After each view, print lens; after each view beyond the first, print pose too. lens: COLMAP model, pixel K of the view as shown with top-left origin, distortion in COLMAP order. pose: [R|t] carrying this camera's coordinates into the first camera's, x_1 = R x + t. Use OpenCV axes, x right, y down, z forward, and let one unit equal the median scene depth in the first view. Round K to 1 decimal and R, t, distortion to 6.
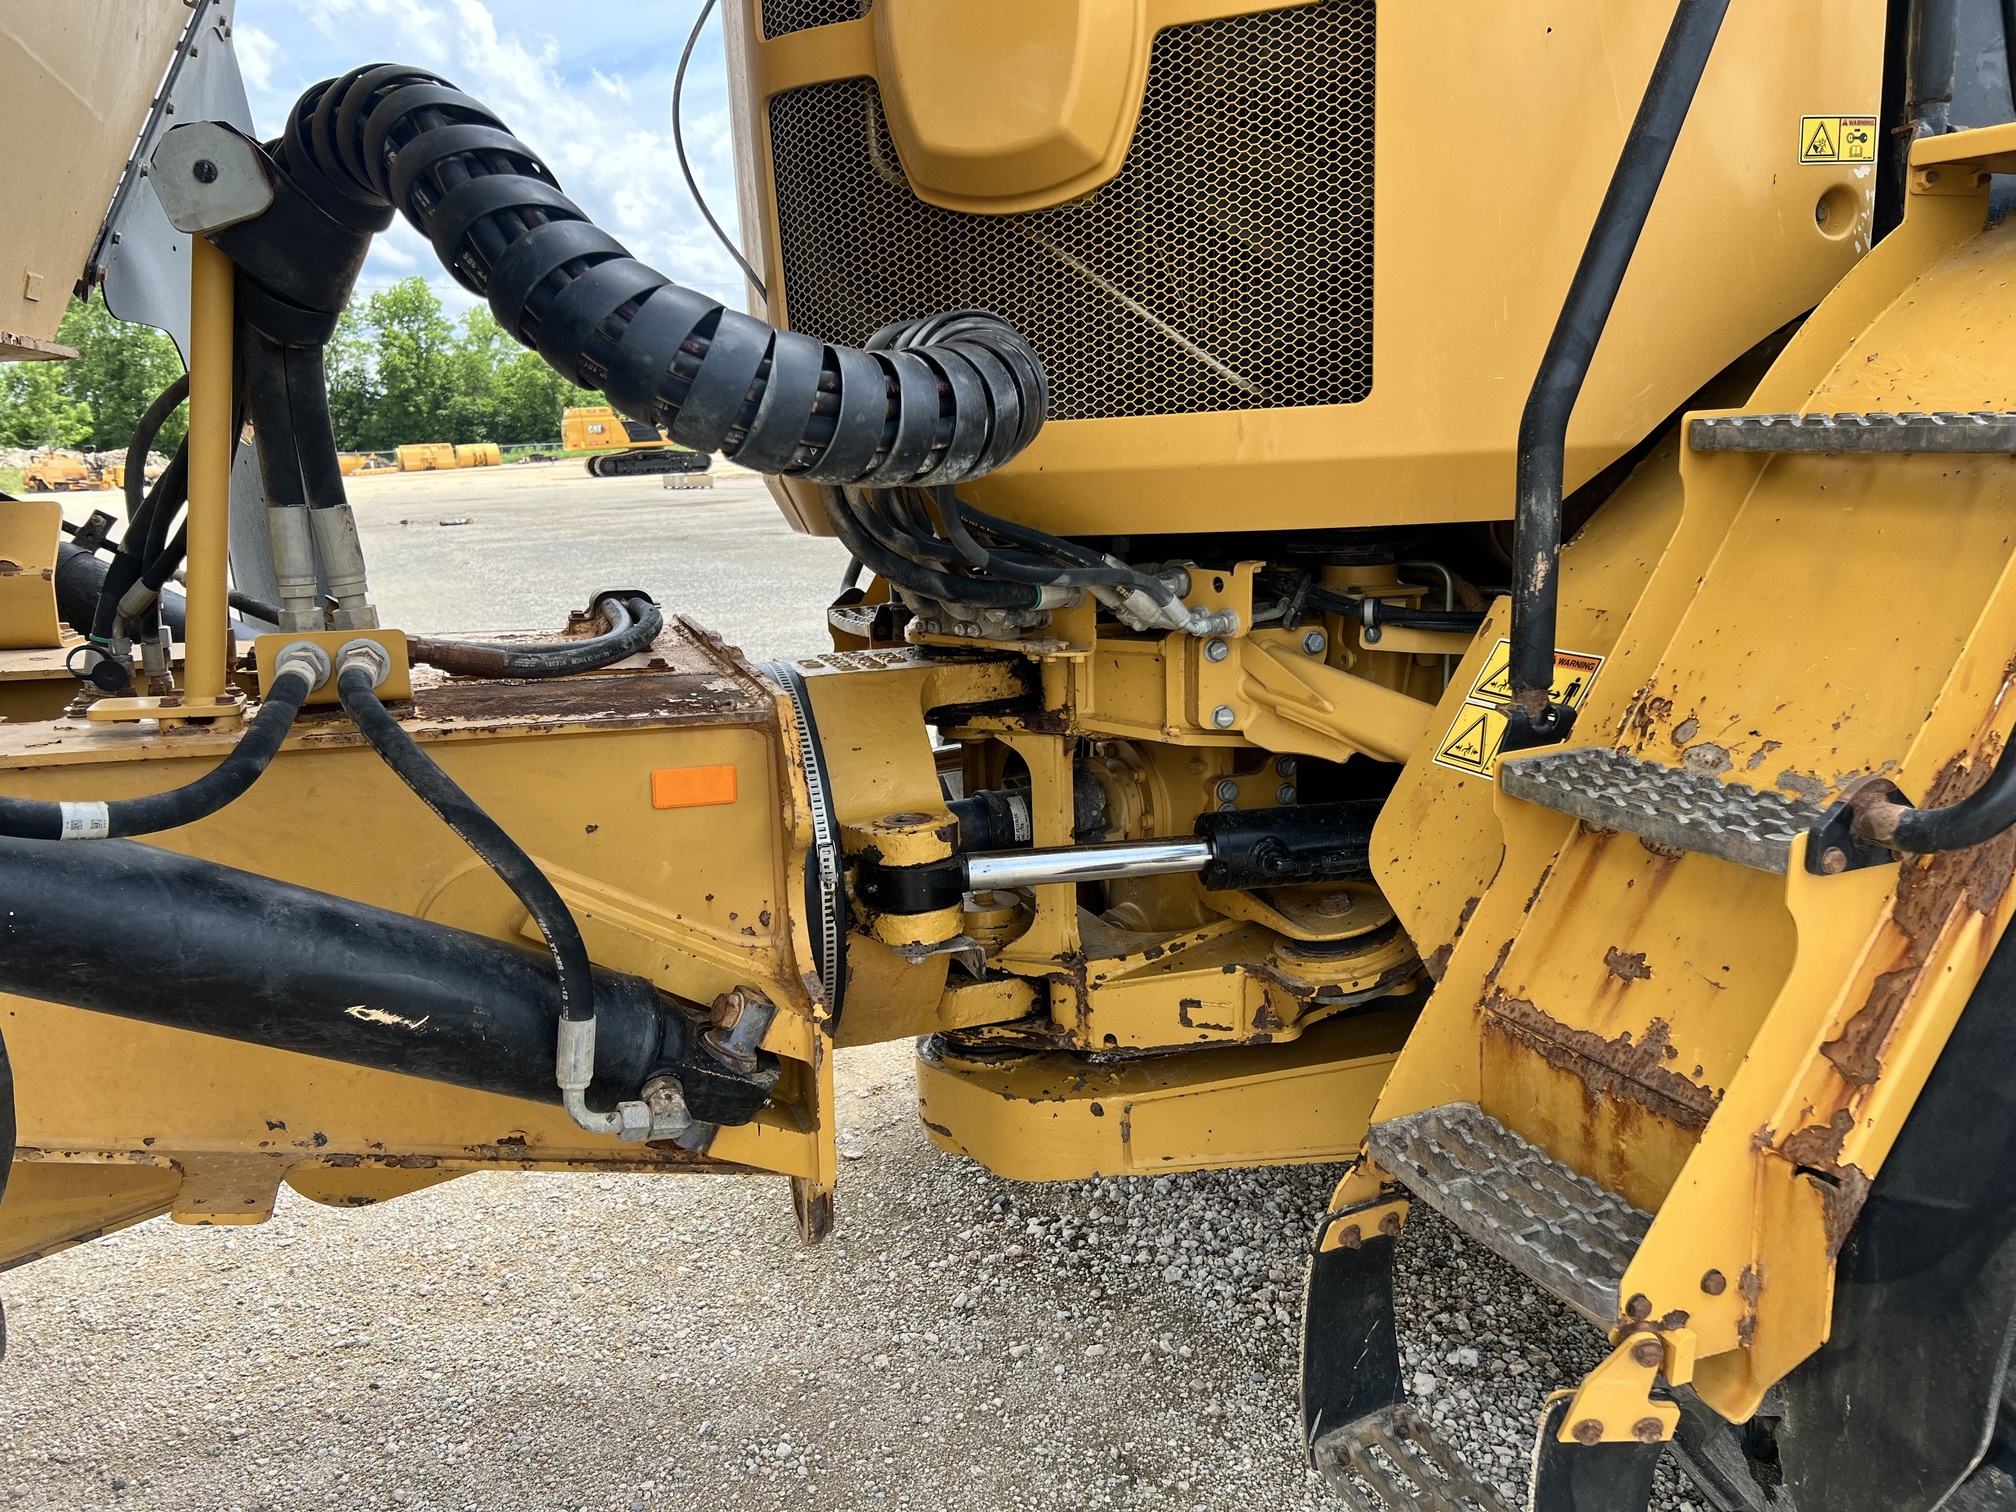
lens RADIAL K [[1509.1, 0, 1008.0], [0, 1509.1, 756.0], [0, 0, 1]] dist [0.047158, -0.000089]
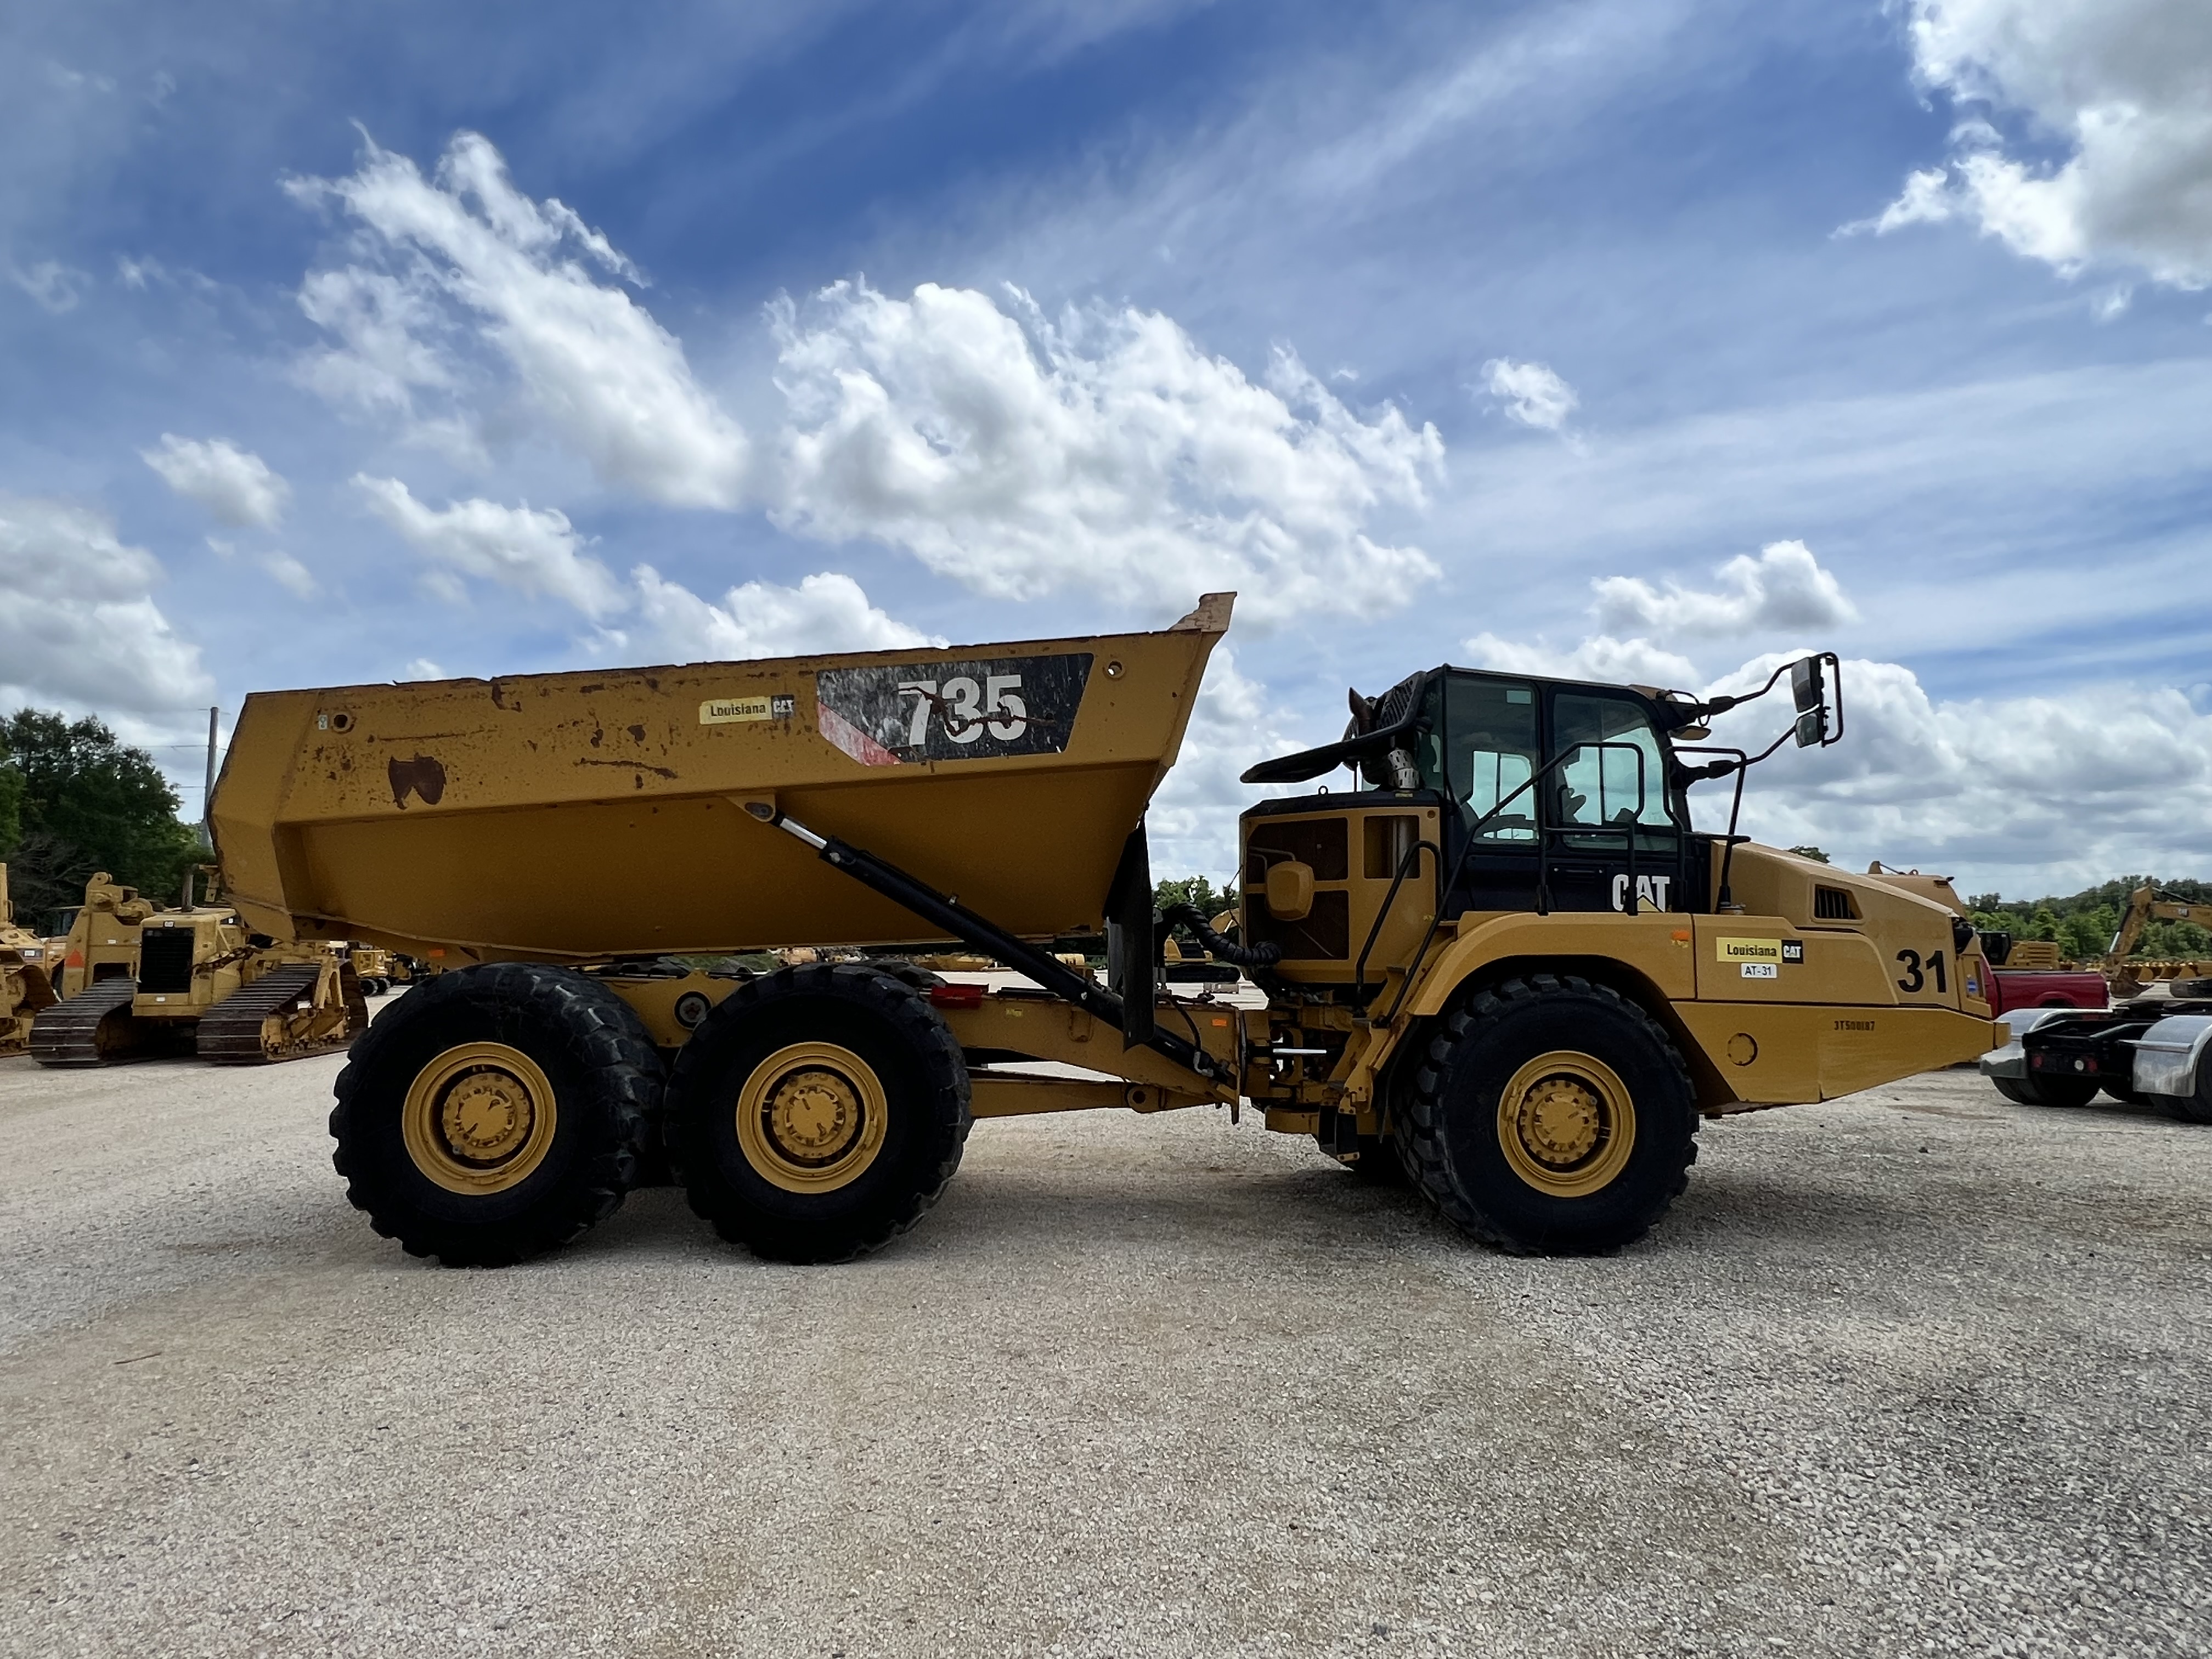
lens RADIAL K [[1298.3, 0, 1106.0], [0, 1298.3, 829.5], [0, 0, 1]] dist [0.062874, -0.069537]
pose [[0.954977, 0.029380, -0.295221, 0.687203], [-0.117824, 0.950804, -0.286511, 0.676669], [0.272279, 0.308395, 0.911458, -3.237454]]
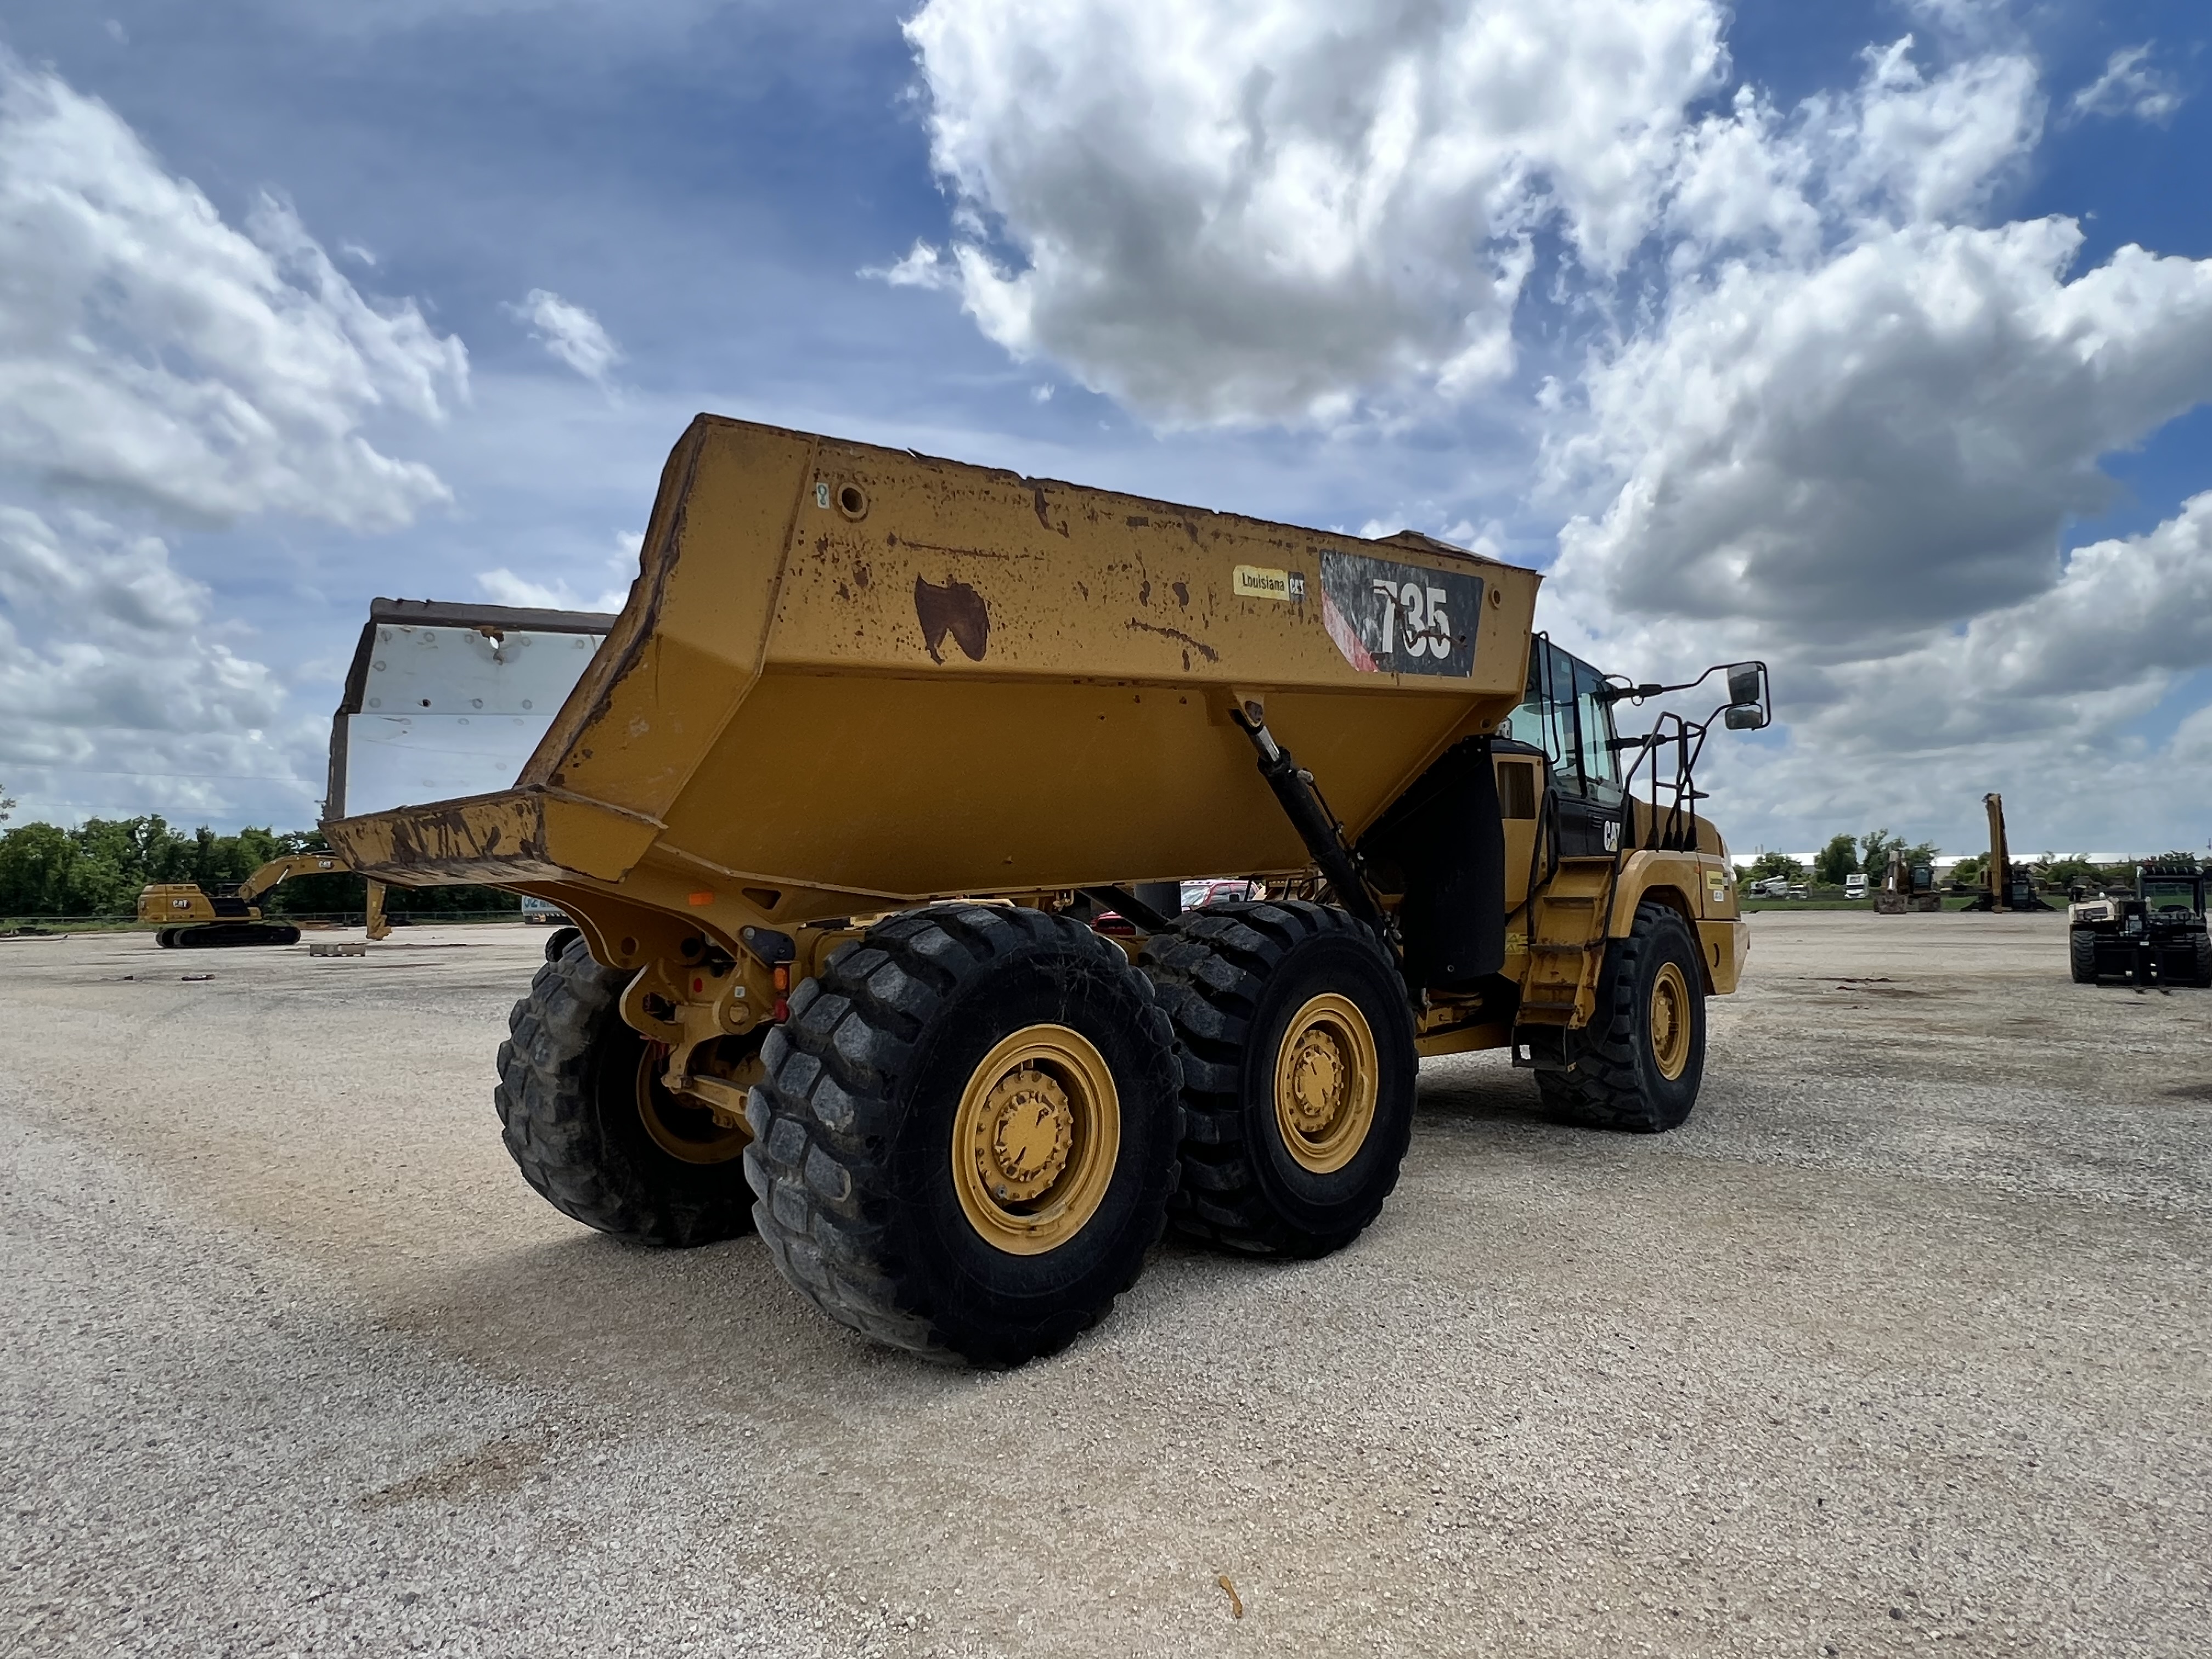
lens RADIAL K [[1264.8, 0, 1106.0], [0, 1264.8, 829.5], [0, 0, 1]] dist [-0.001273, -0.006796]
pose [[0.891257, 0.061341, 0.449330, -3.009429], [0.069685, 0.960518, -0.269349, 0.687358], [-0.448112, 0.271371, 0.851794, -2.348360]]
